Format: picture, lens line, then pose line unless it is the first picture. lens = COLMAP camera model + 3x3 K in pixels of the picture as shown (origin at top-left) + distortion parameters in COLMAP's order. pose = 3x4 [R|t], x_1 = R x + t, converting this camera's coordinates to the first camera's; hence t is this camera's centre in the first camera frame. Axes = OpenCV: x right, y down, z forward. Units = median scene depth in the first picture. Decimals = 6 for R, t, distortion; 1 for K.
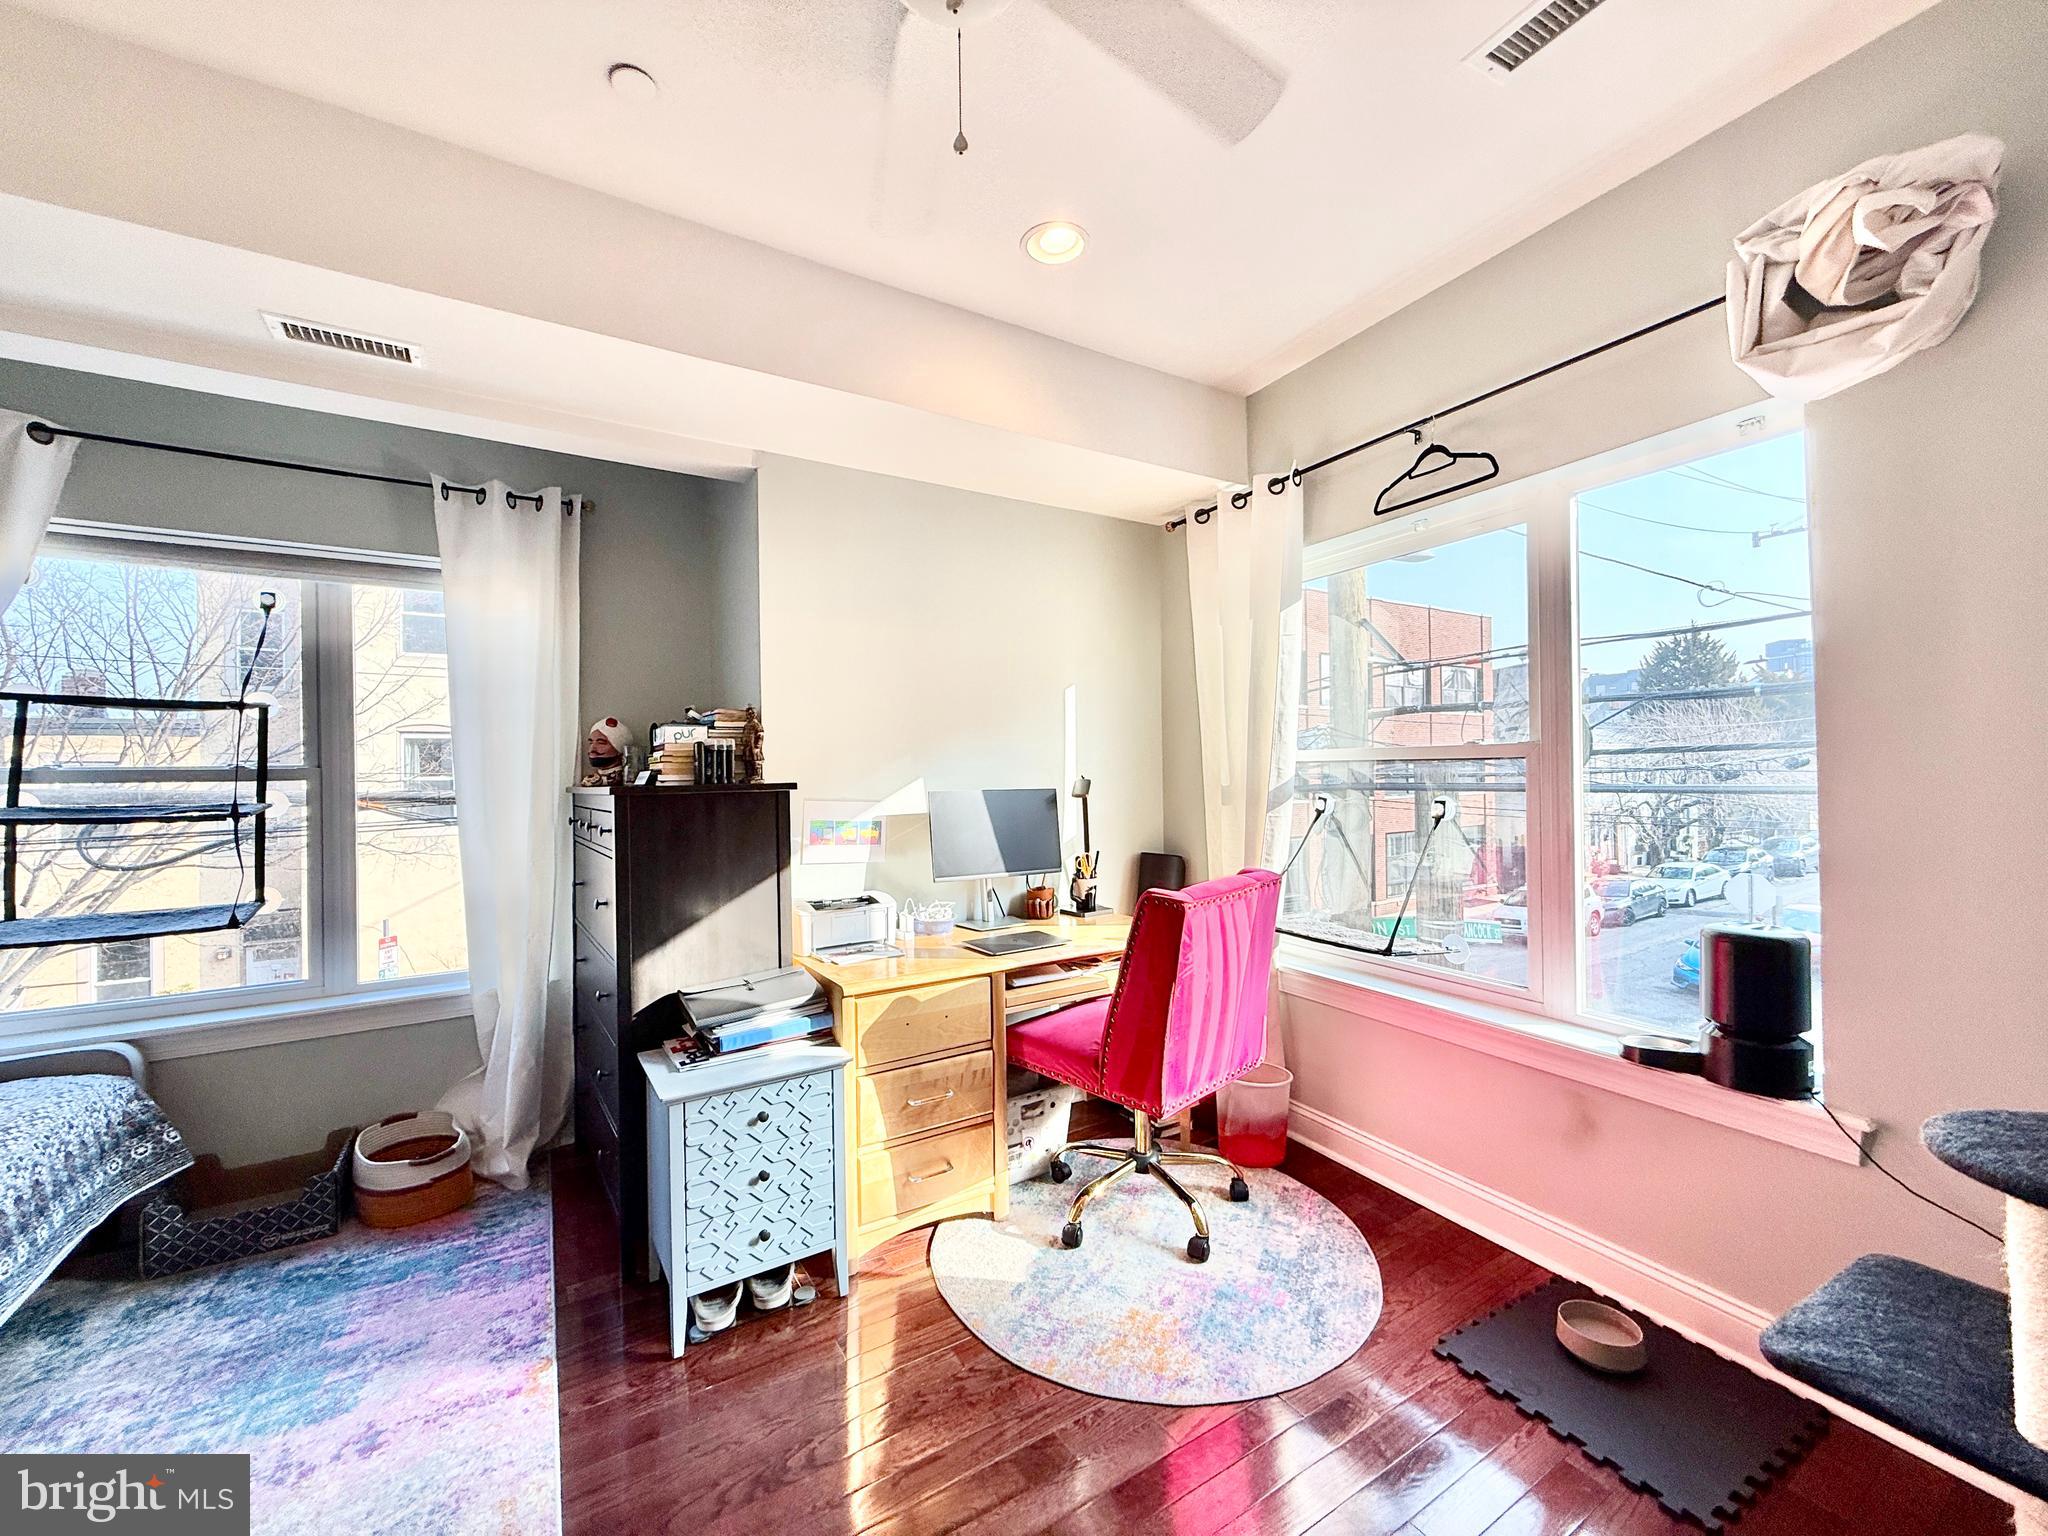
lens RADIAL K [[815.0, 0, 1014.3], [0, 815.0, 766.8], [0, 0, 1]] dist [0.000617, 0.000051]
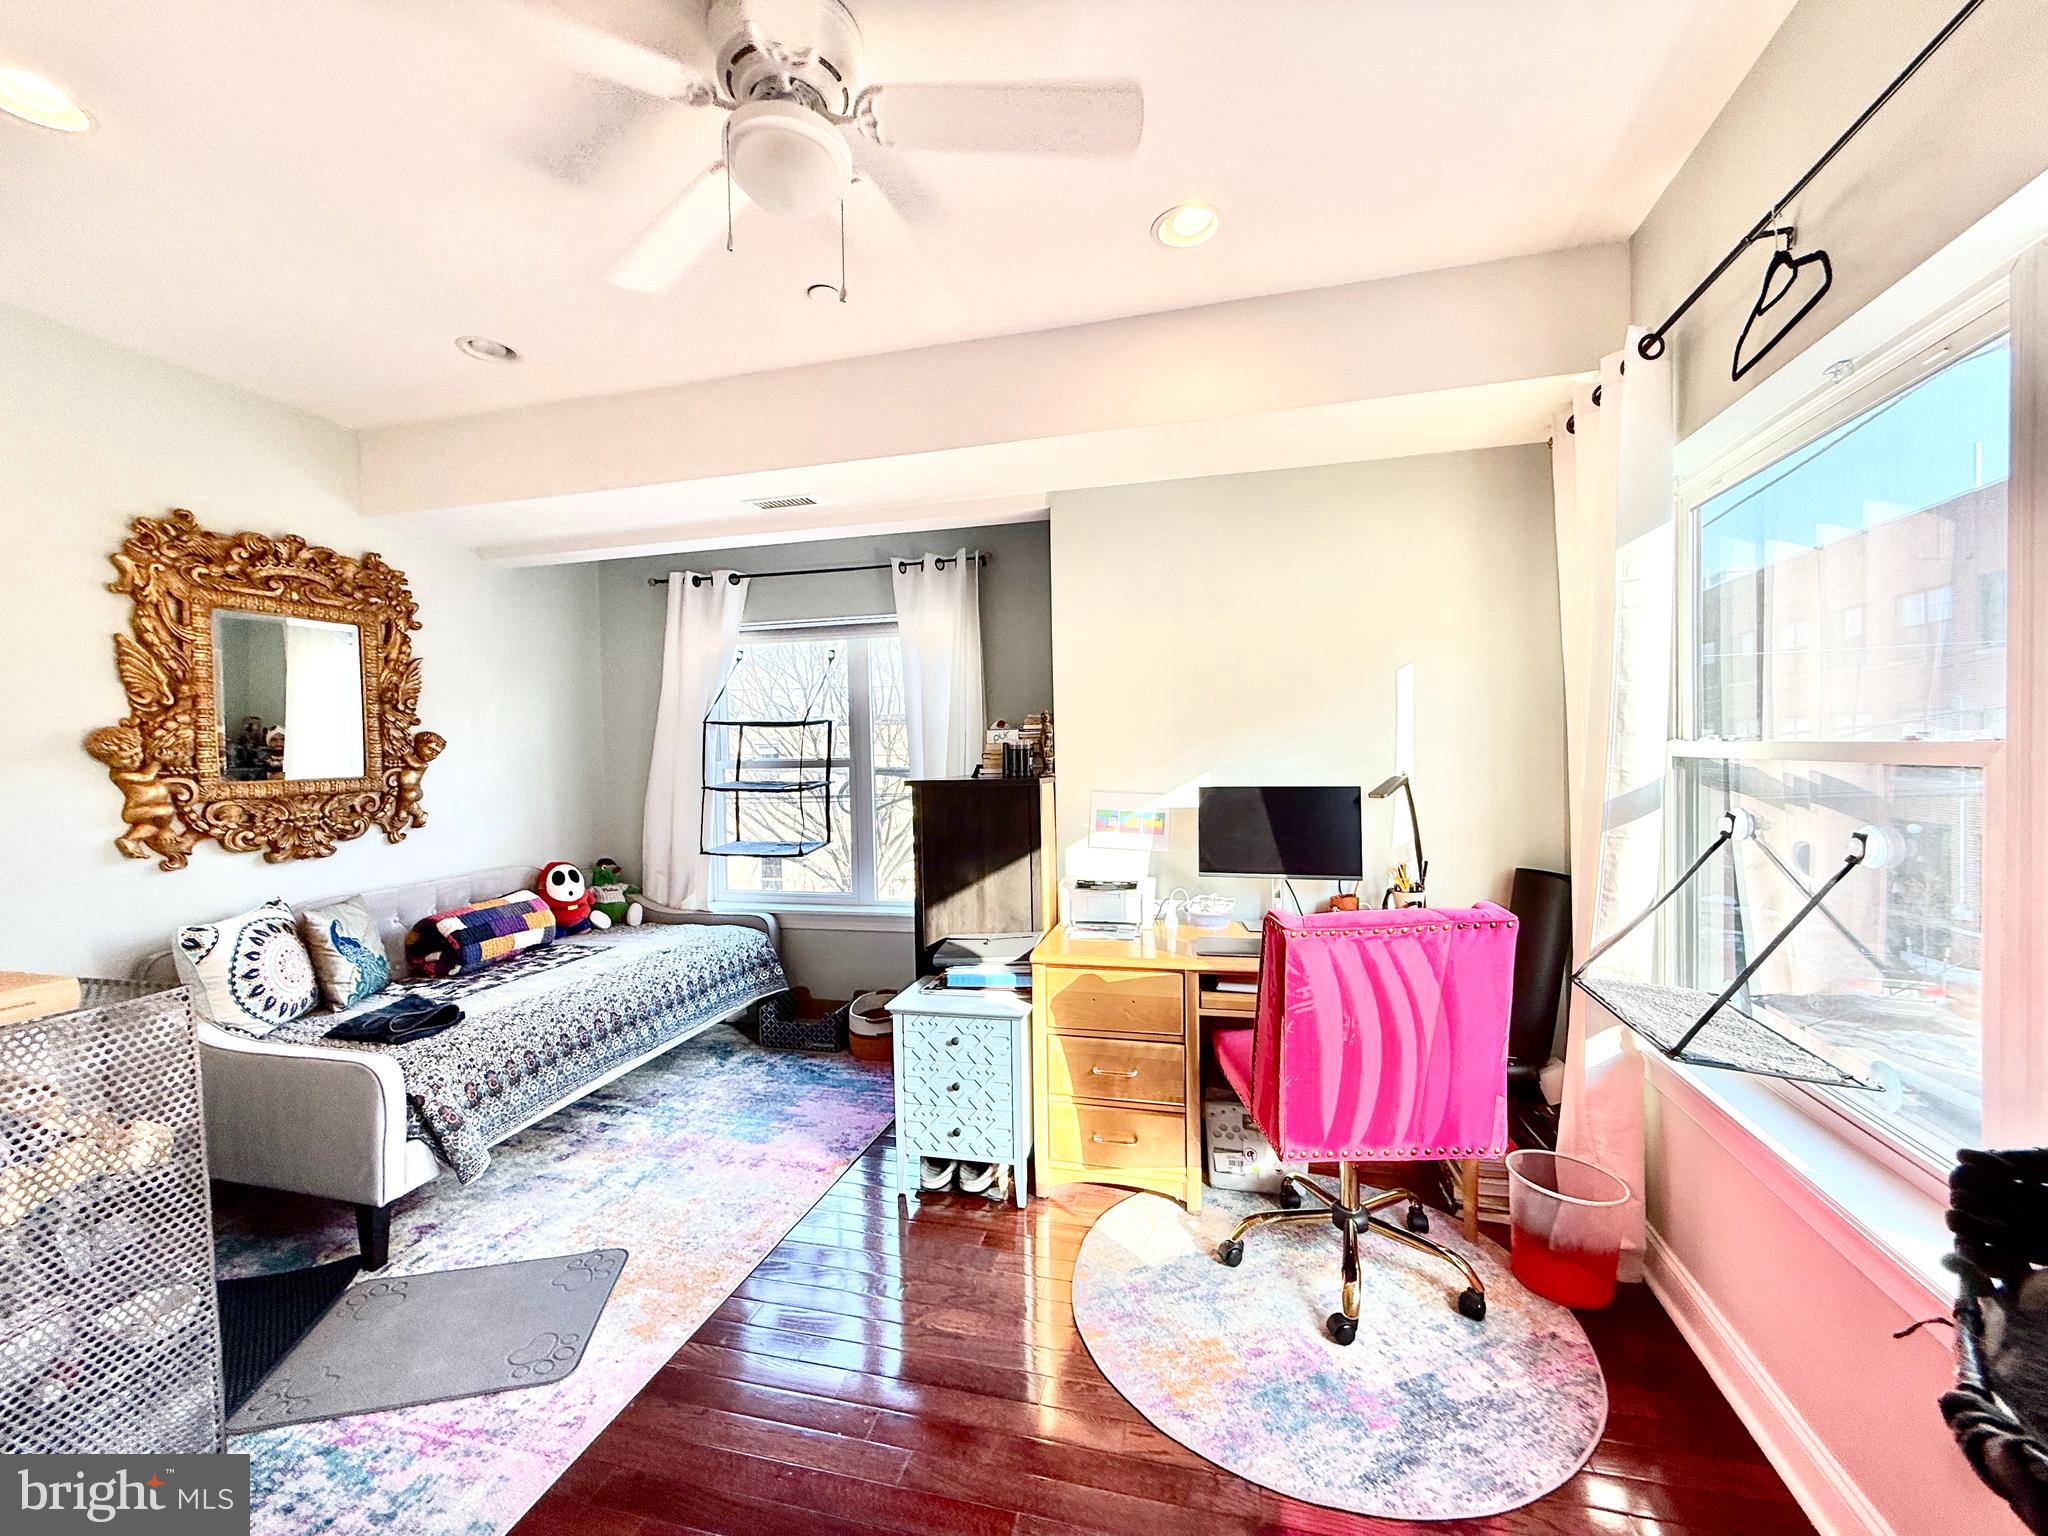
lens RADIAL K [[815.0, 0, 1014.3], [0, 815.0, 766.8], [0, 0, 1]] dist [0.000617, 0.000051]
pose [[0.695934, 0.015320, -0.717942, 0.562122], [0.013757, 0.999304, 0.034659, -0.039763], [0.717974, -0.033998, 0.695240, 0.154449]]
